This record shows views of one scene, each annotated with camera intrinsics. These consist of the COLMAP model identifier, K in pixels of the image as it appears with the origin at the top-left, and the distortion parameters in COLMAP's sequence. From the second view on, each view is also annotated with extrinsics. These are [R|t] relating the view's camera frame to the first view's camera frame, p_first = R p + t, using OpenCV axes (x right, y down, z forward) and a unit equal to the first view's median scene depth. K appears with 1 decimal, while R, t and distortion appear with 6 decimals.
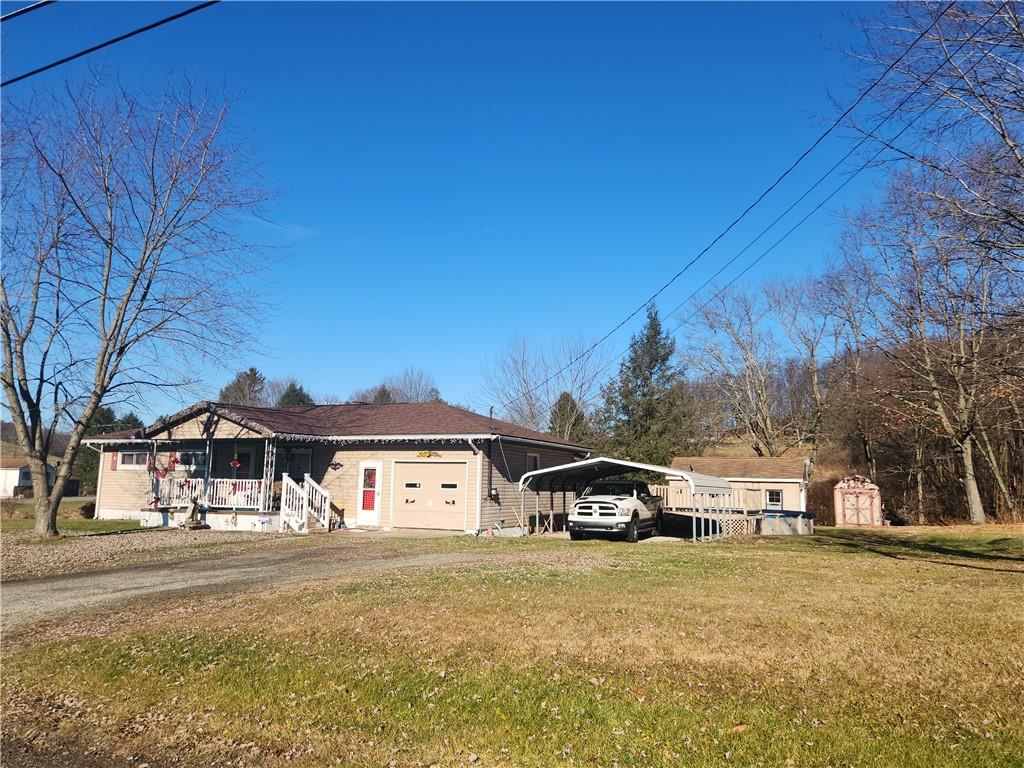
lens RADIAL K [[734.1, 0, 512.0], [0, 734.1, 384.0], [0, 0, 1]] dist [0.098196, -0.001558]
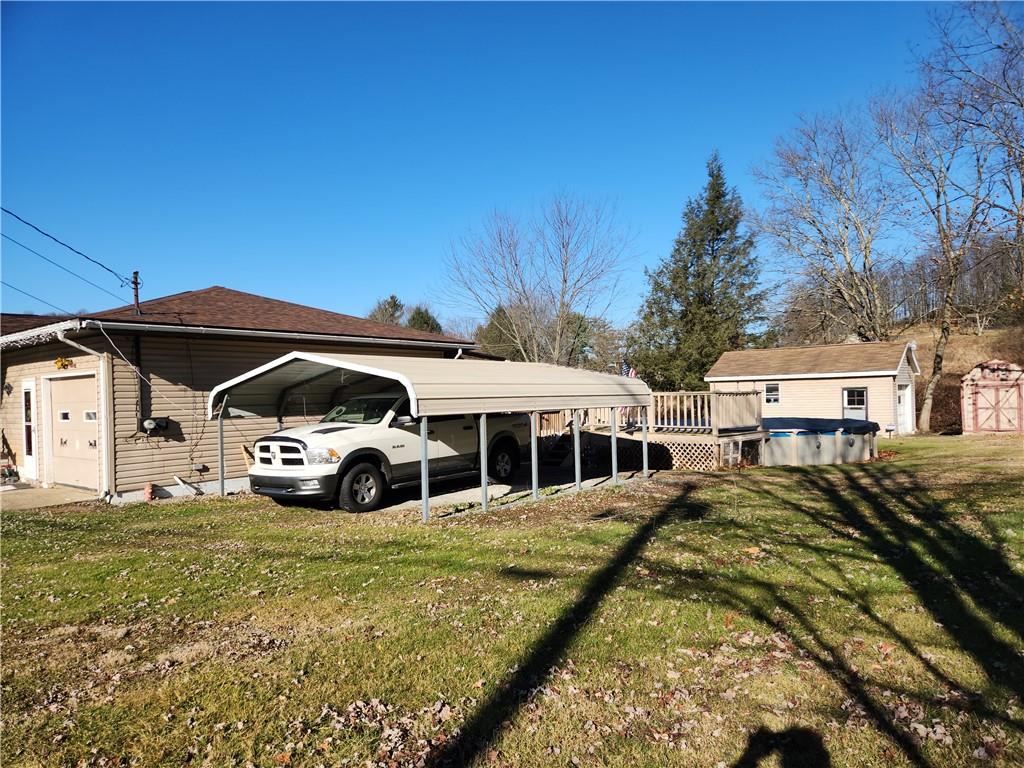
lens RADIAL K [[678.2, 0, 508.3], [0, 678.2, 384.7], [0, 0, 1]] dist [0.030402, -0.004102]
pose [[0.966070, -0.048779, -0.253631, 0.359263], [0.078669, 0.990916, 0.109071, 0.078238], [0.246006, -0.125323, 0.961132, 0.544881]]
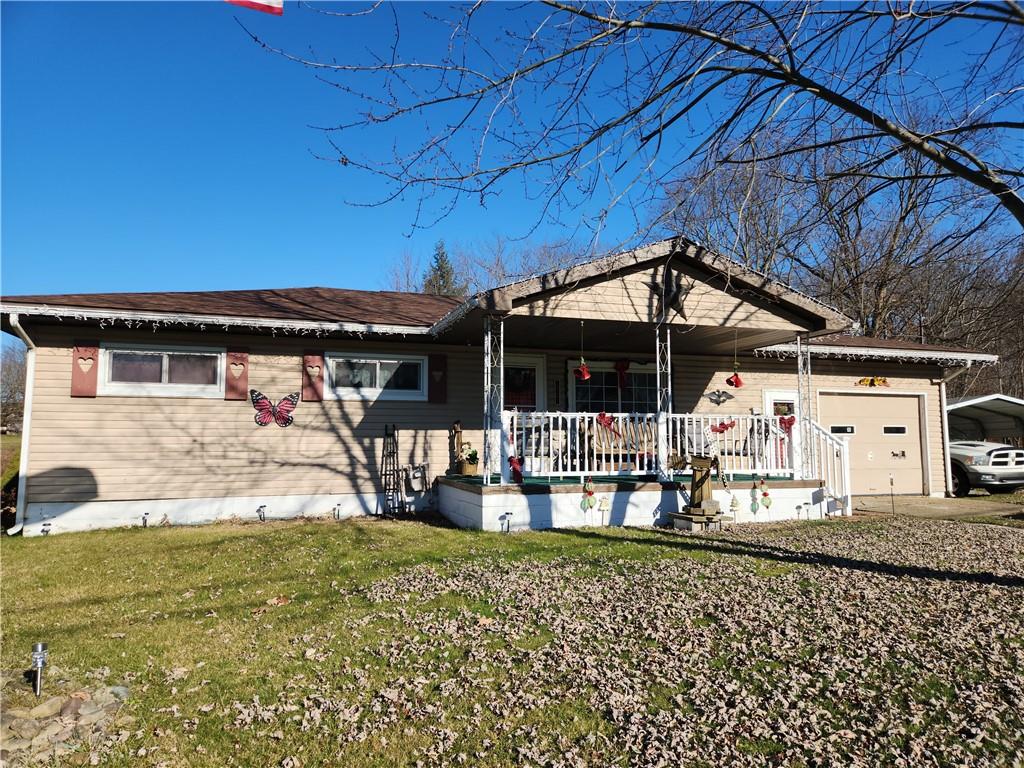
lens RADIAL K [[678.2, 0, 508.3], [0, 678.2, 384.7], [0, 0, 1]] dist [0.030402, -0.004102]
pose [[0.743493, 0.040589, 0.667510, -0.734797], [-0.070425, 0.997358, 0.017796, 0.107670], [-0.665025, -0.060240, 0.744388, 0.748770]]
